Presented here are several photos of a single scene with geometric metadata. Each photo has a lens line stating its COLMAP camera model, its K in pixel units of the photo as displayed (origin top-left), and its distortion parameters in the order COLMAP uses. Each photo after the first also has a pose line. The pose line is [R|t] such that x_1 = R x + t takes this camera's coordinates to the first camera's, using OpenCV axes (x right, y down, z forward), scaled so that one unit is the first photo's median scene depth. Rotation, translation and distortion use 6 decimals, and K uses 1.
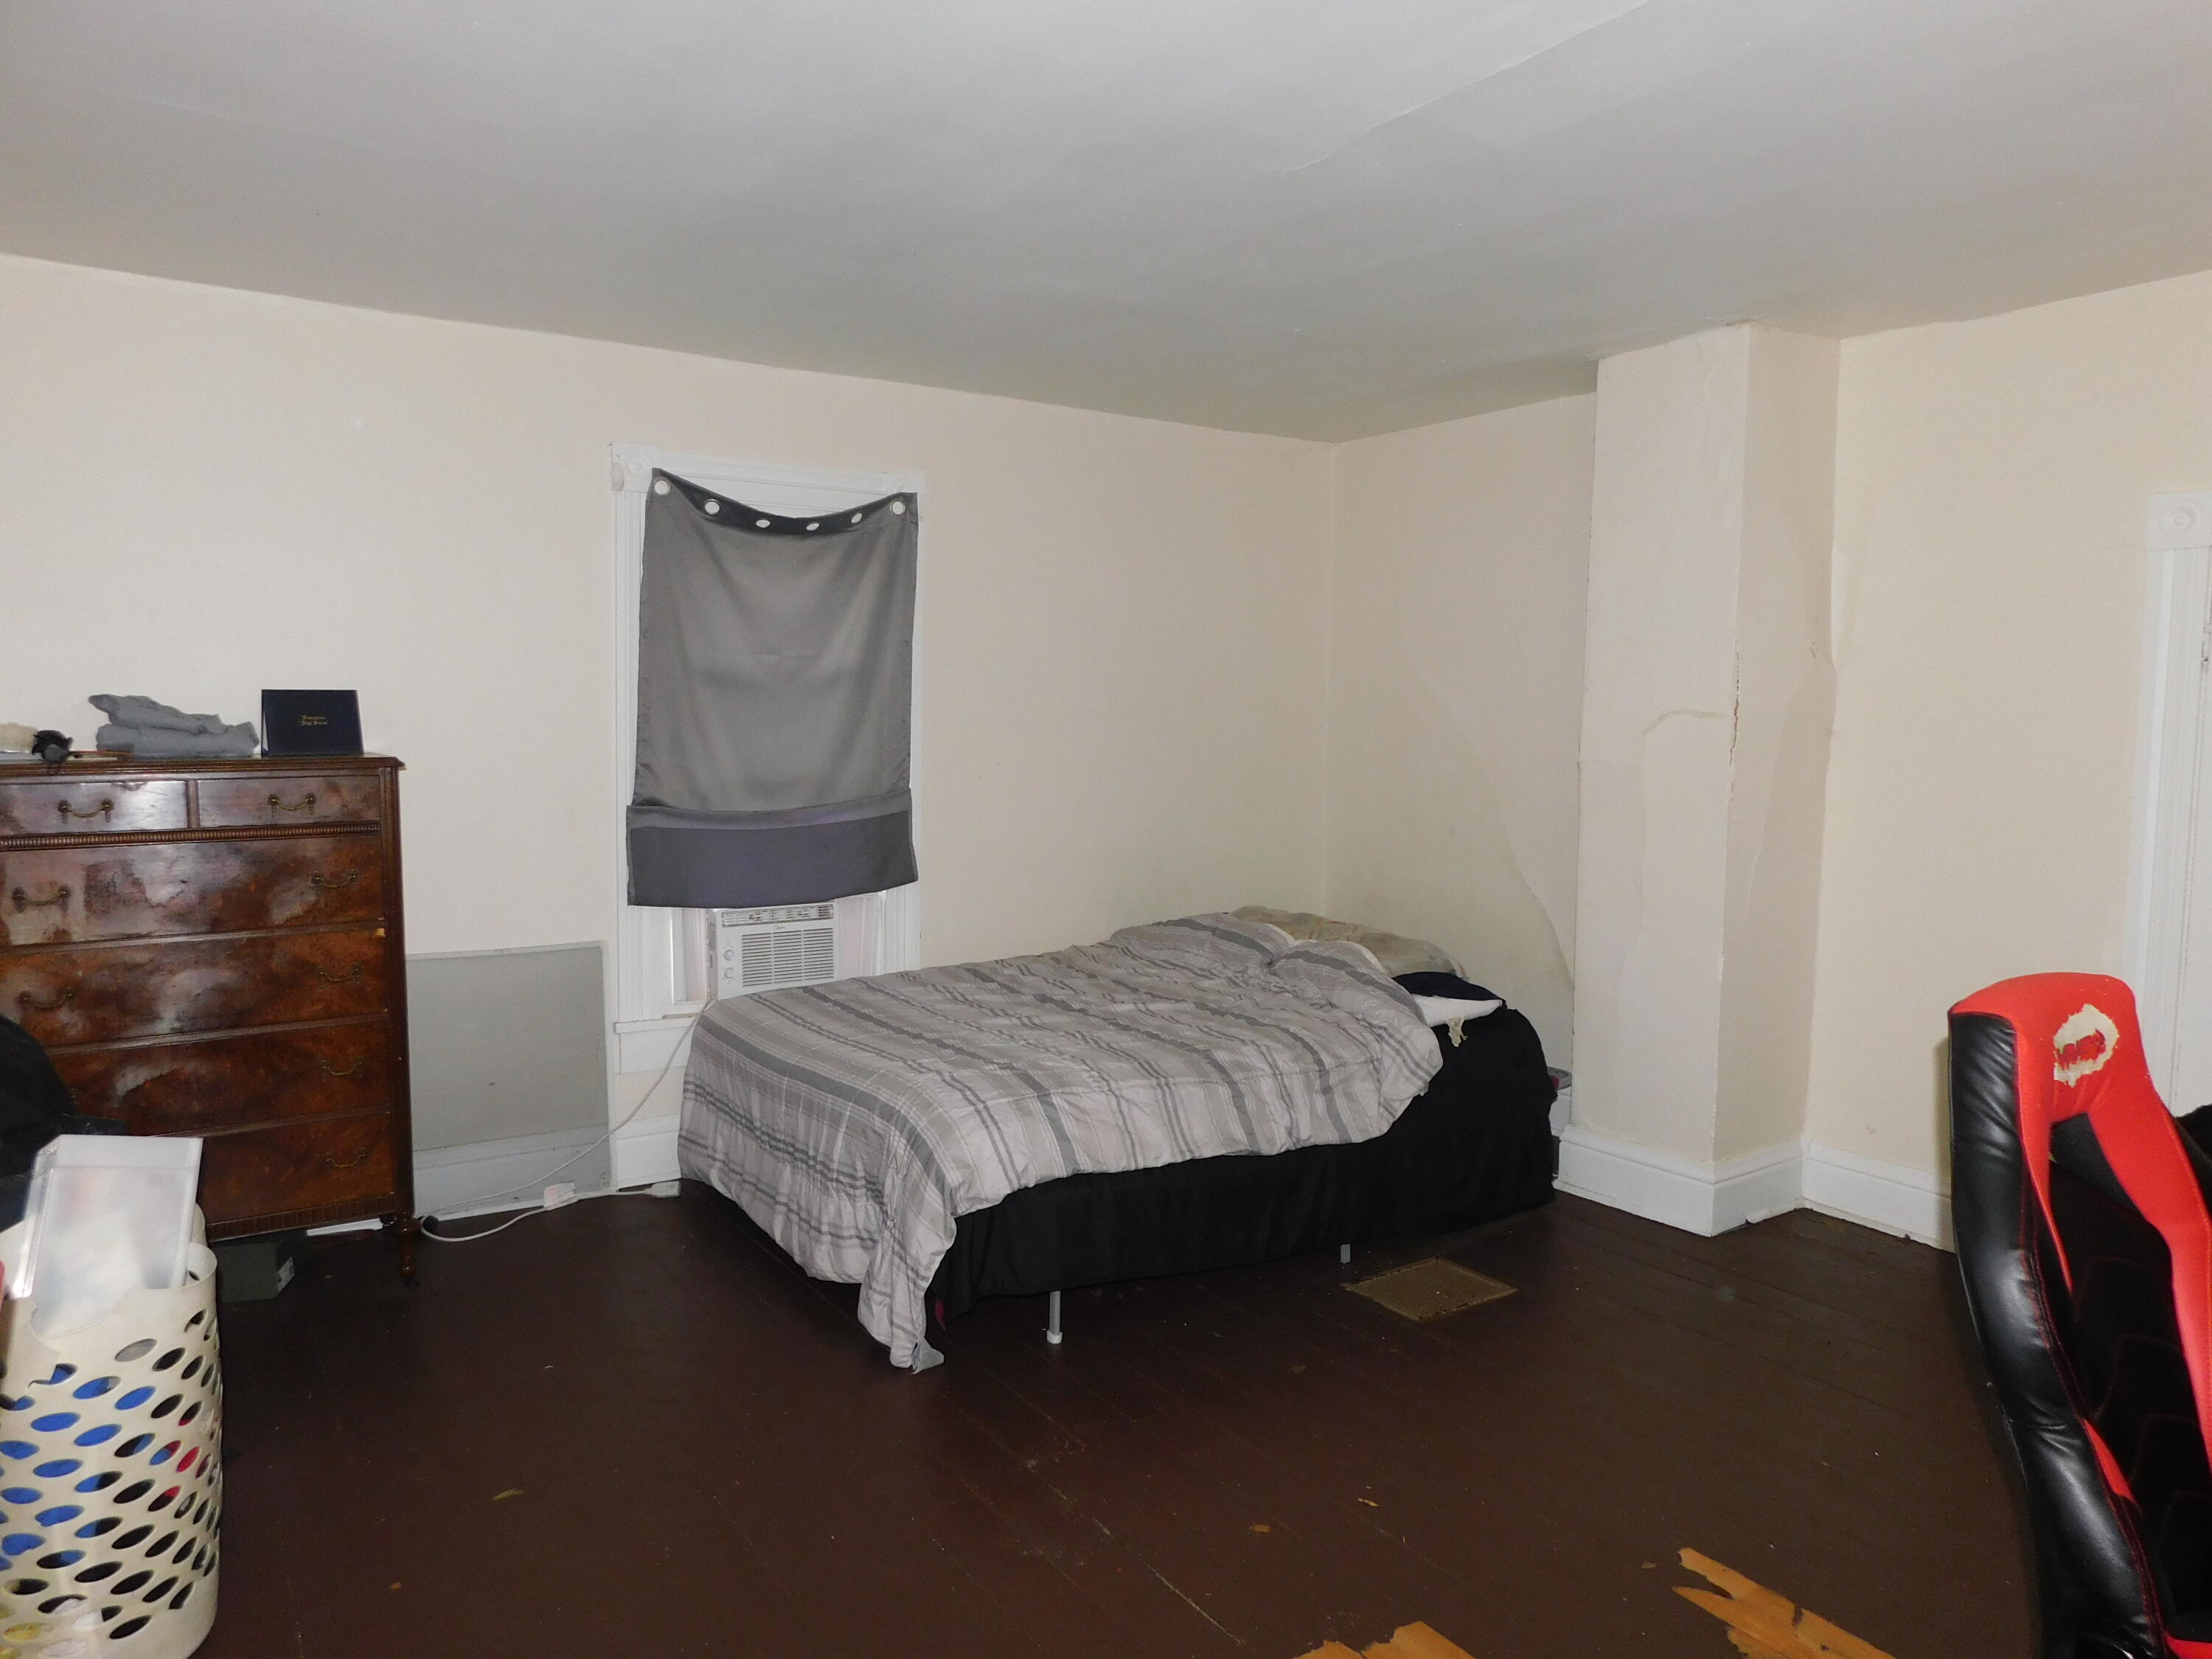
lens RADIAL K [[1460.9, 0, 1096.6], [0, 1460.9, 832.5], [0, 0, 1]] dist [-0.089634, 0.075623]
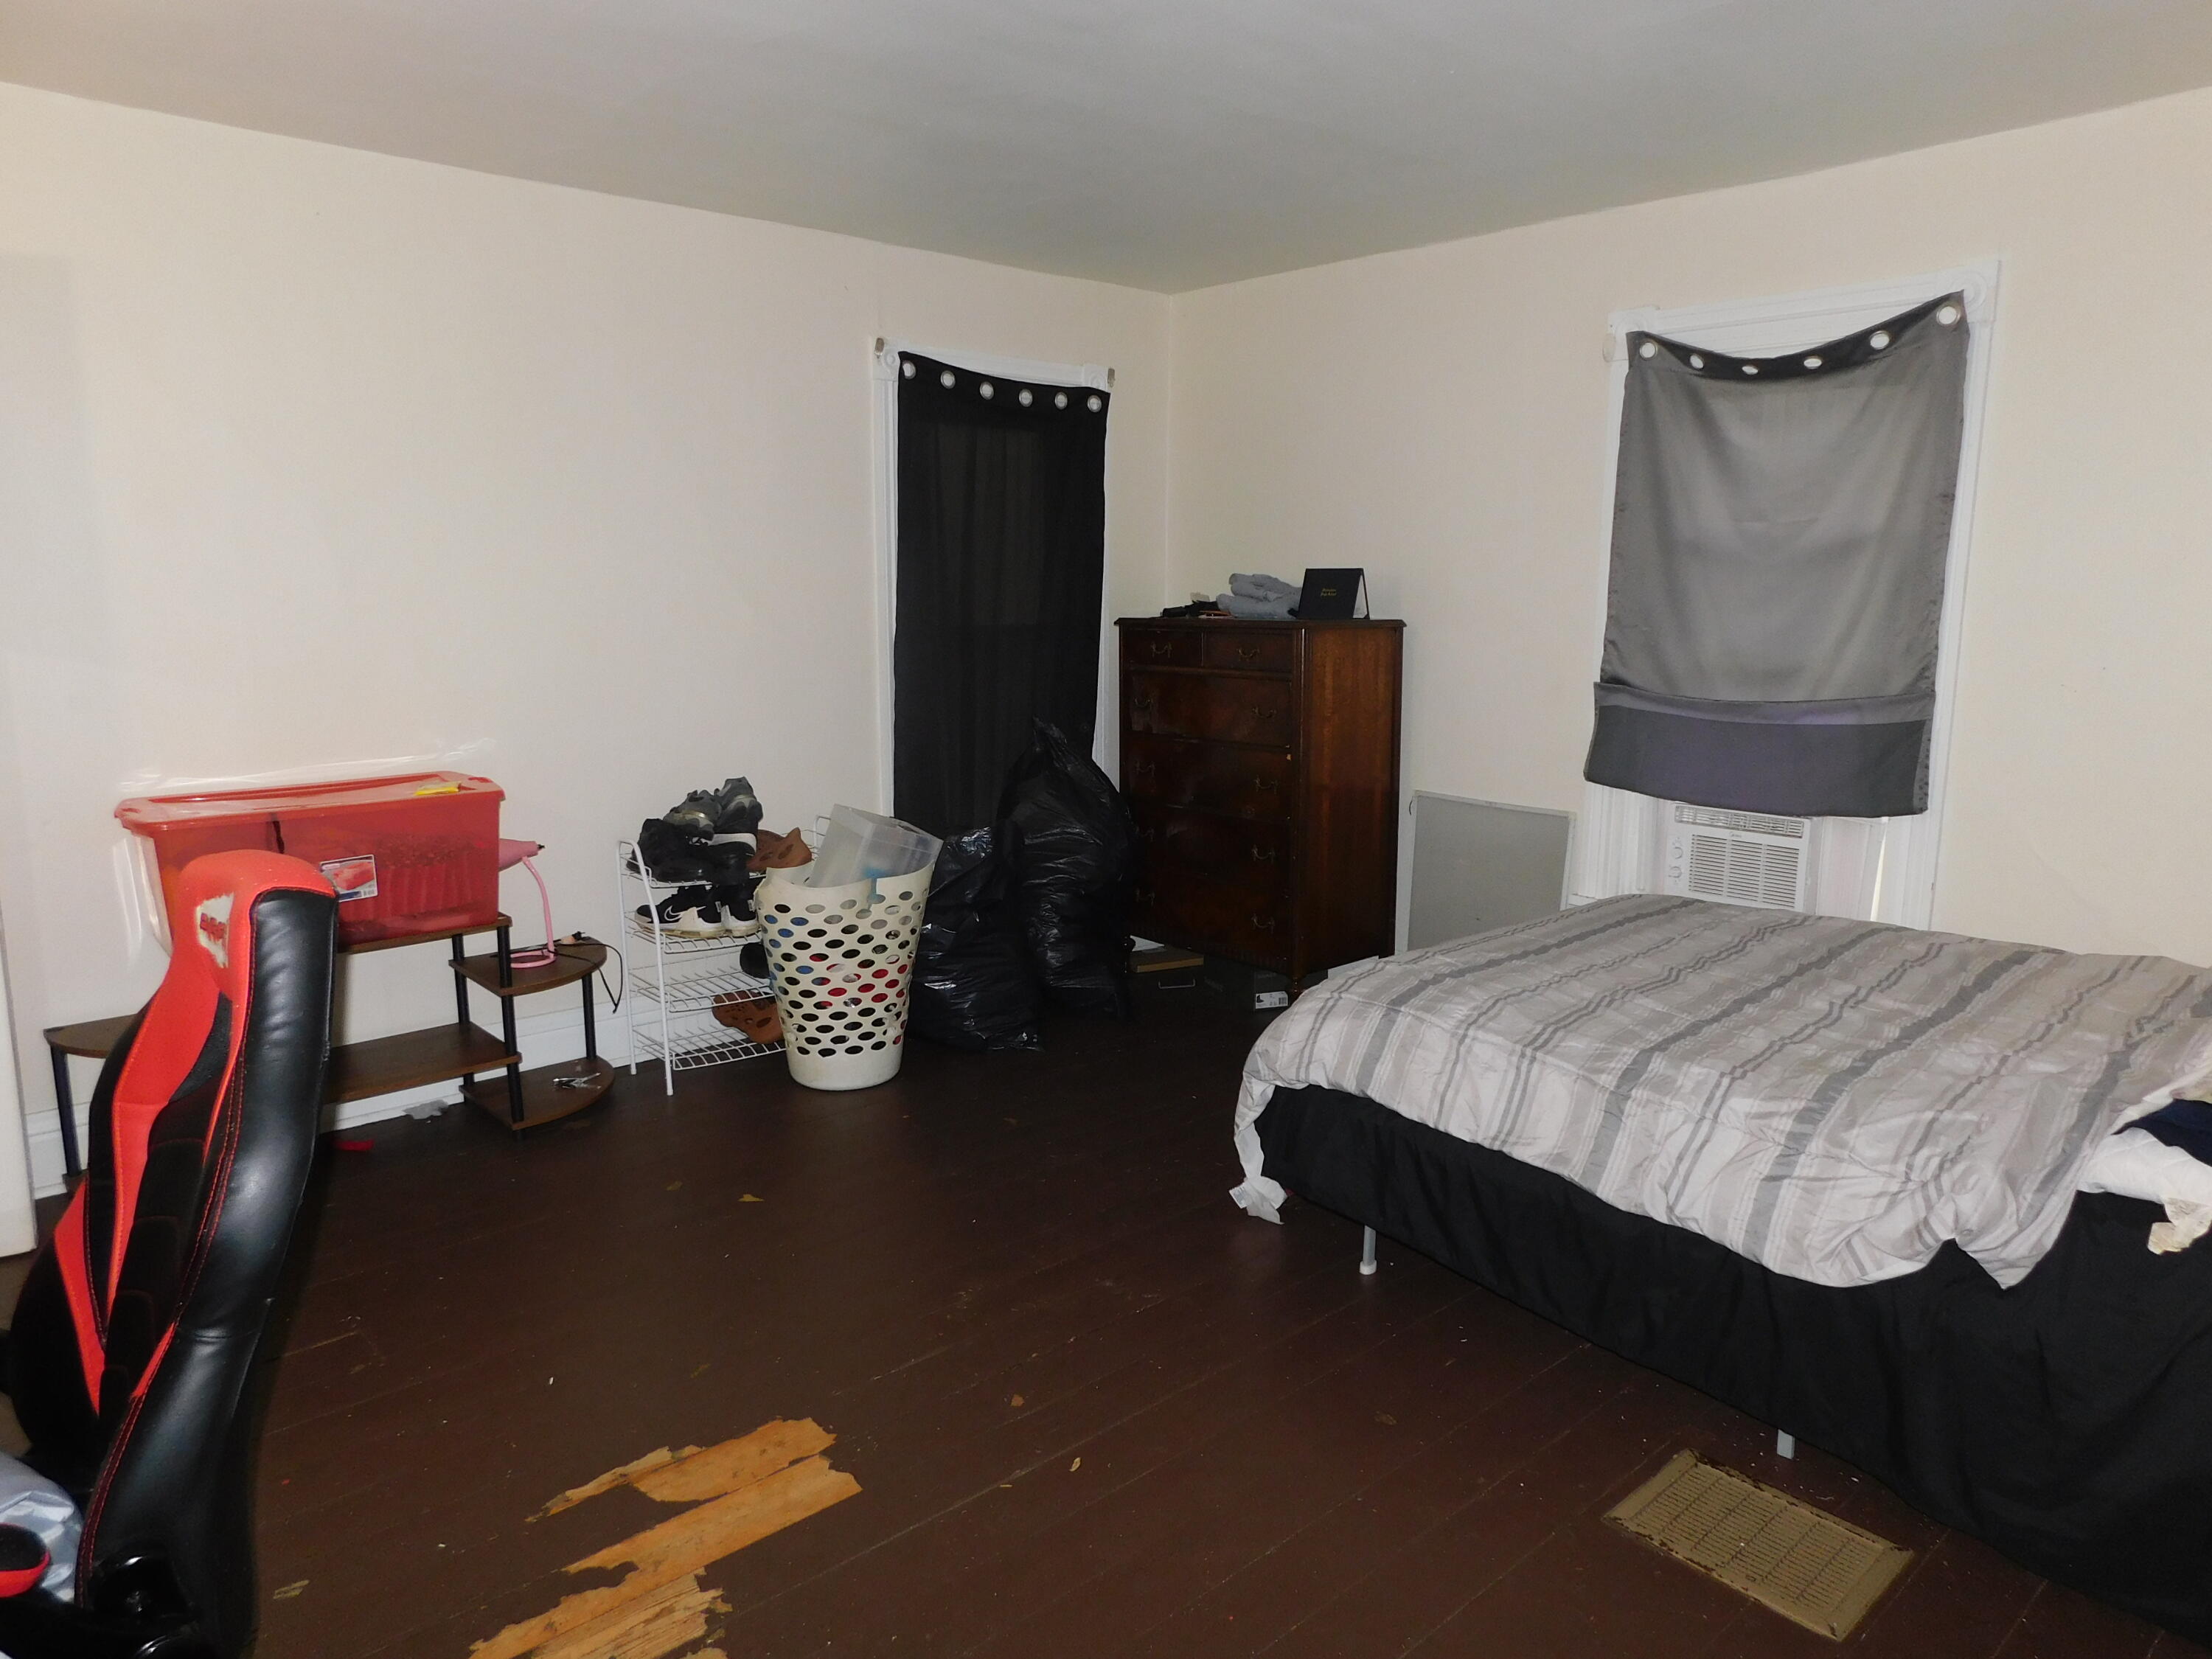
lens RADIAL K [[1460.9, 0, 1096.6], [0, 1460.9, 832.5], [0, 0, 1]] dist [-0.089634, 0.075623]
pose [[0.113240, 0.161735, -0.980316, 0.619687], [-0.081198, 0.984868, 0.153107, -0.040105], [0.990244, 0.062262, 0.124659, 0.528504]]
